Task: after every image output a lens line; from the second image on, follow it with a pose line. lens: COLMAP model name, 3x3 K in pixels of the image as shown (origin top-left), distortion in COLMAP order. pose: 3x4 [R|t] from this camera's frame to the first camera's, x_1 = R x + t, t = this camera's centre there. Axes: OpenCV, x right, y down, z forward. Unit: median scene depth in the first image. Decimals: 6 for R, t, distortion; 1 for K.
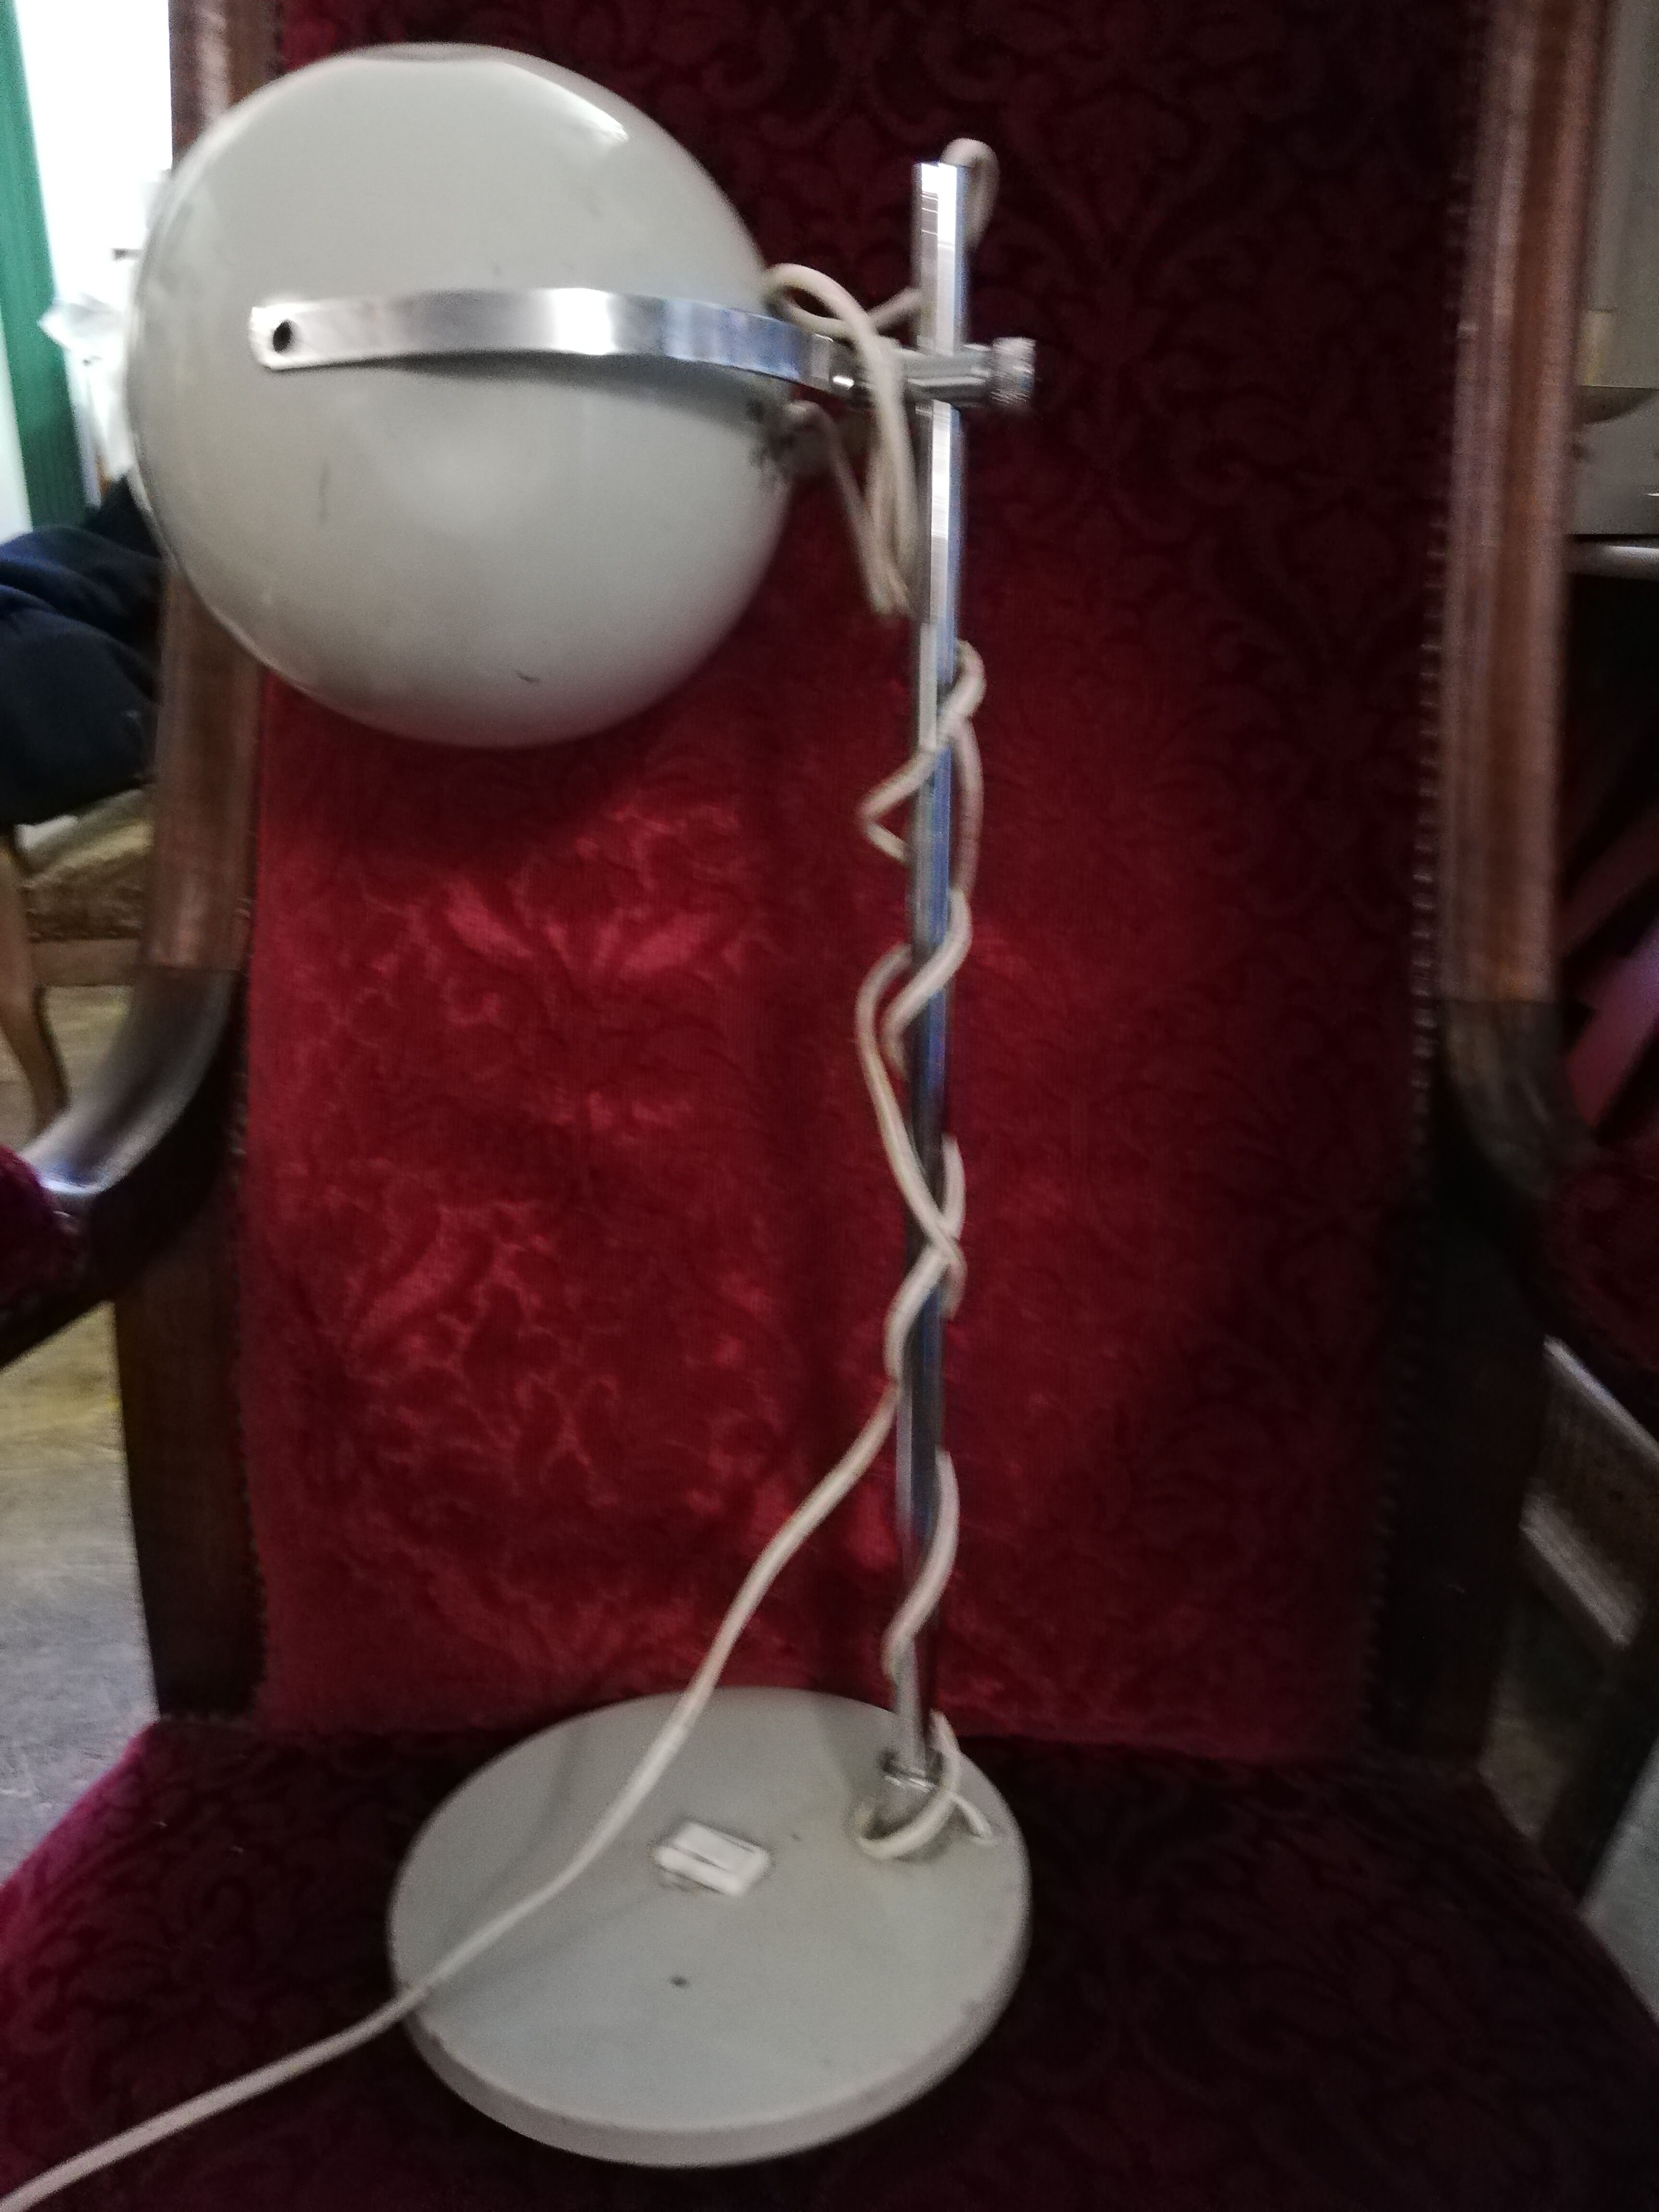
lens RADIAL K [[1672.0, 0, 827.6], [0, 1672.0, 1141.1], [0, 0, 1]] dist [0.040893, -0.101597]
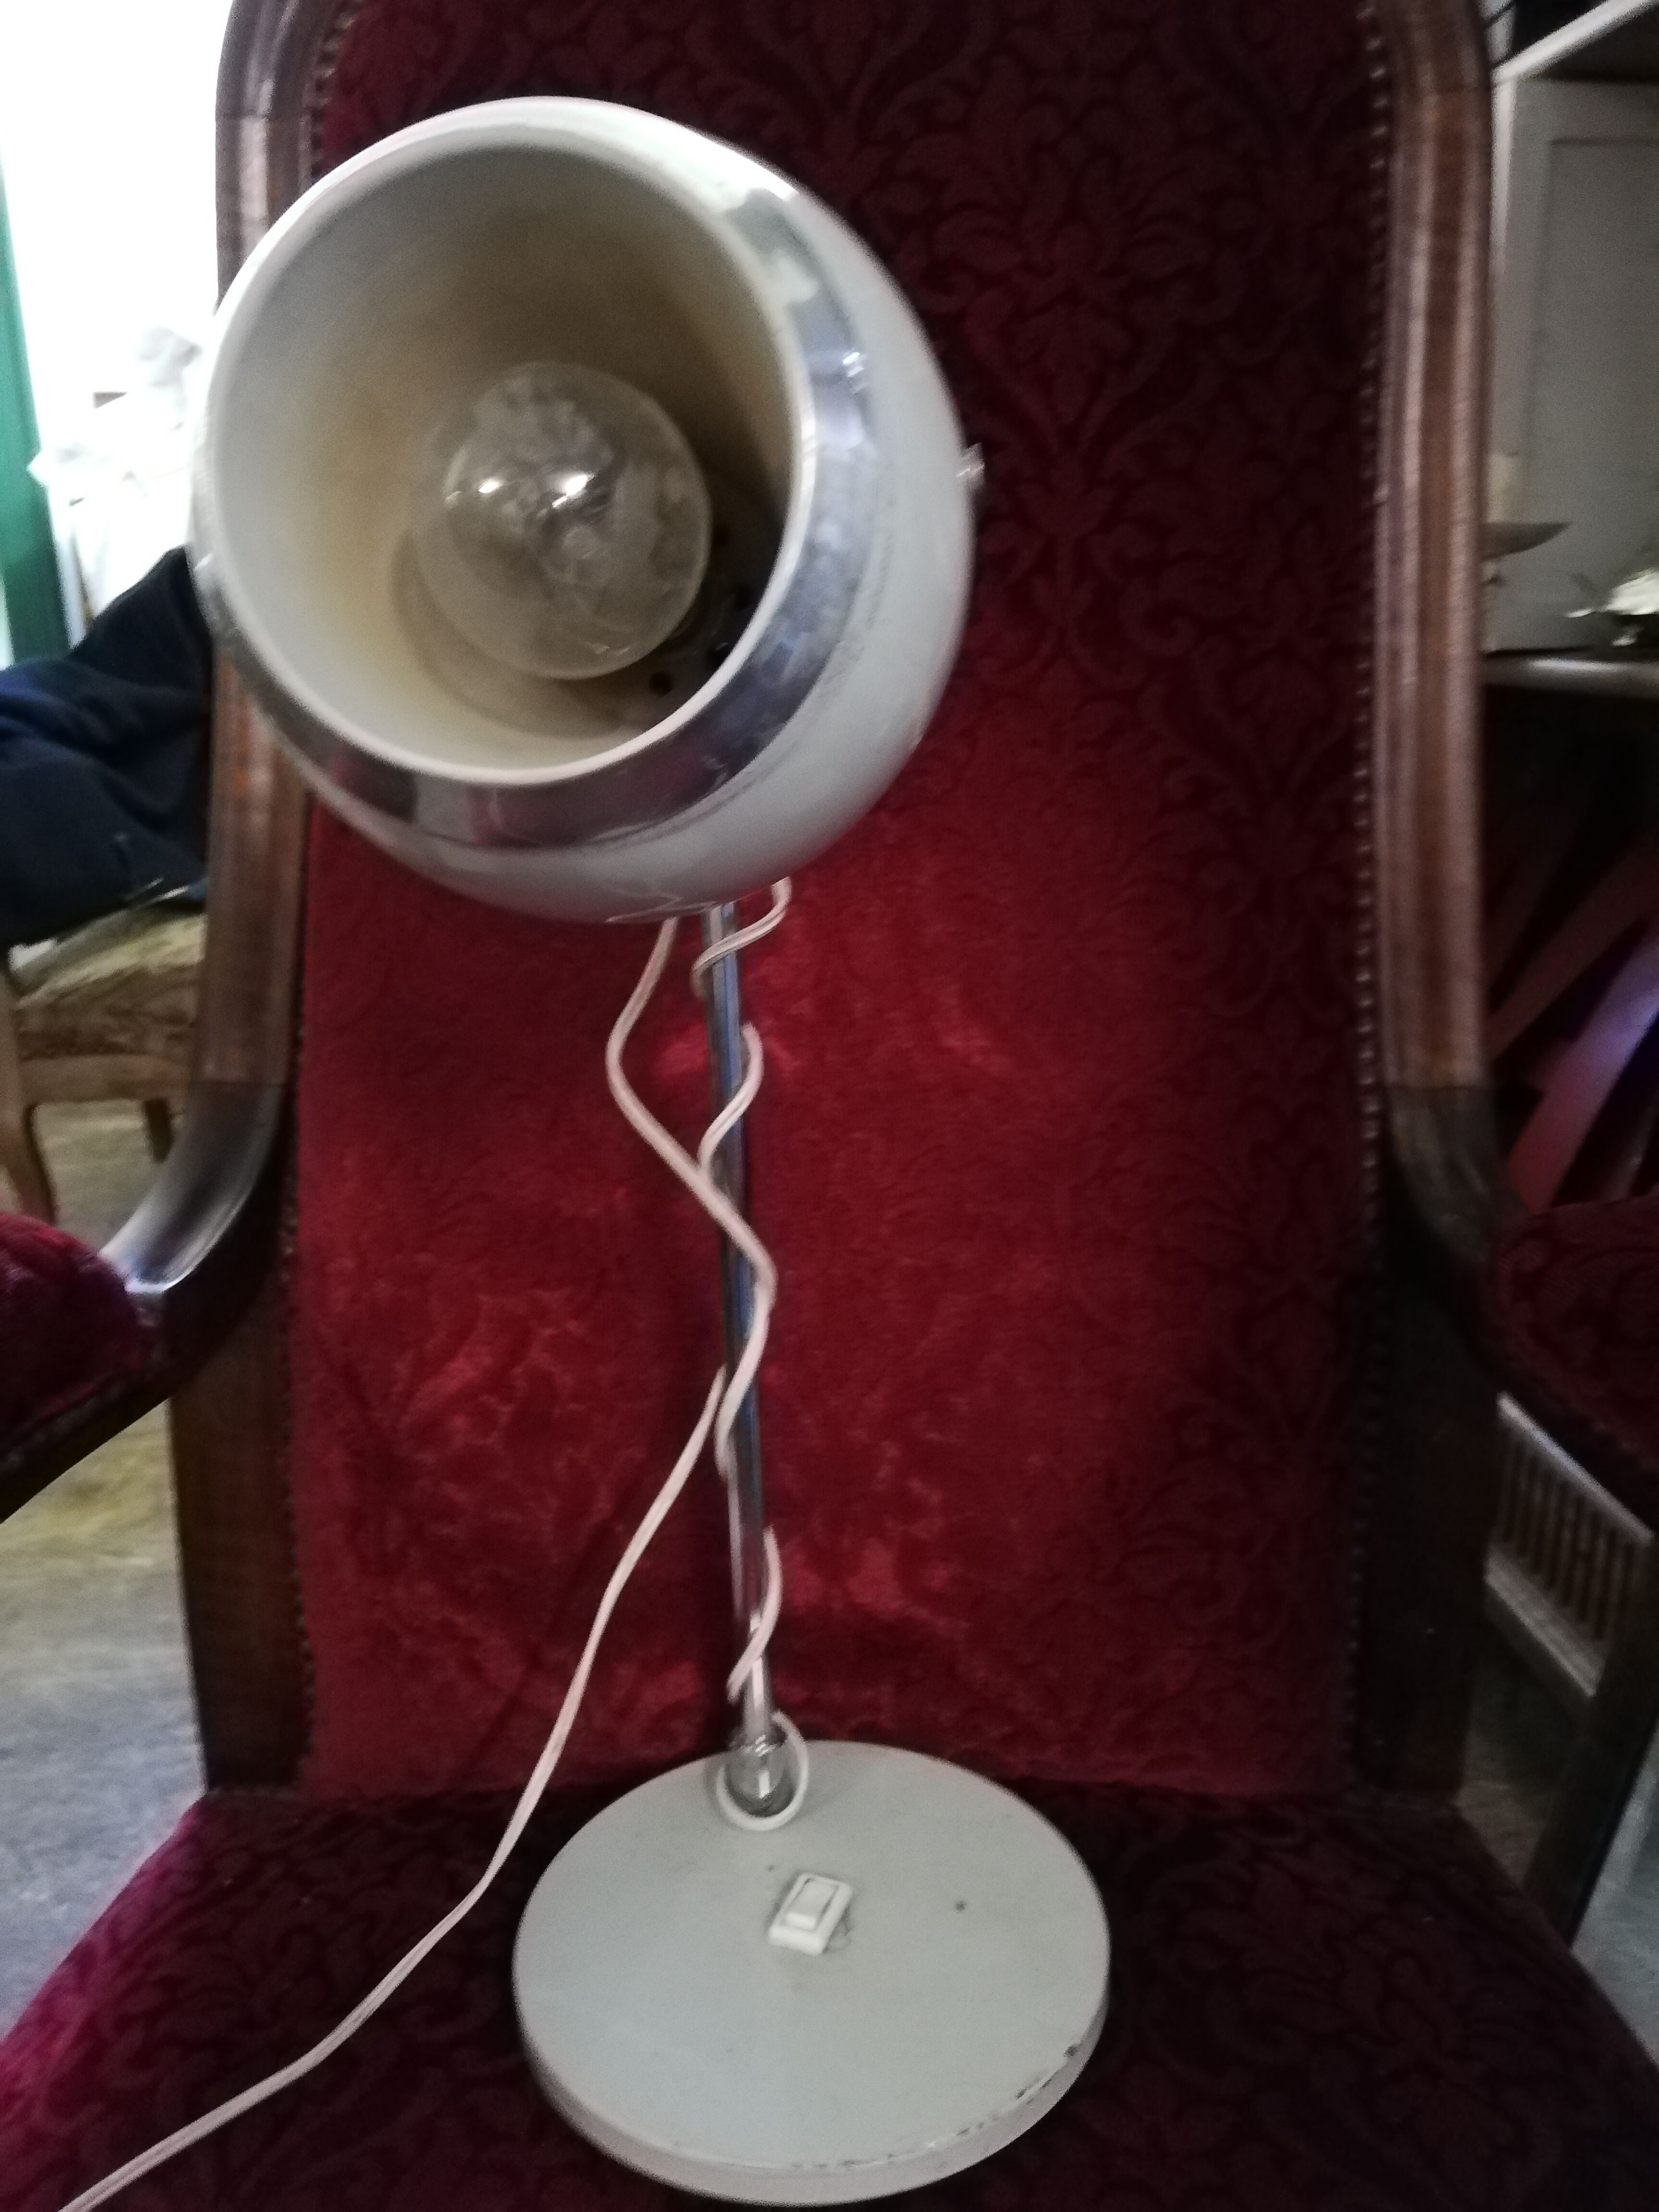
lens RADIAL K [[1675.0, 0, 827.8], [0, 1675.0, 1105.0], [0, 0, 1]] dist [0.040470, -0.106700]
pose [[0.999581, -0.021767, 0.019081, -0.023235], [0.023232, 0.996506, -0.080230, 0.008117], [-0.017268, 0.080639, 0.996594, -0.099388]]
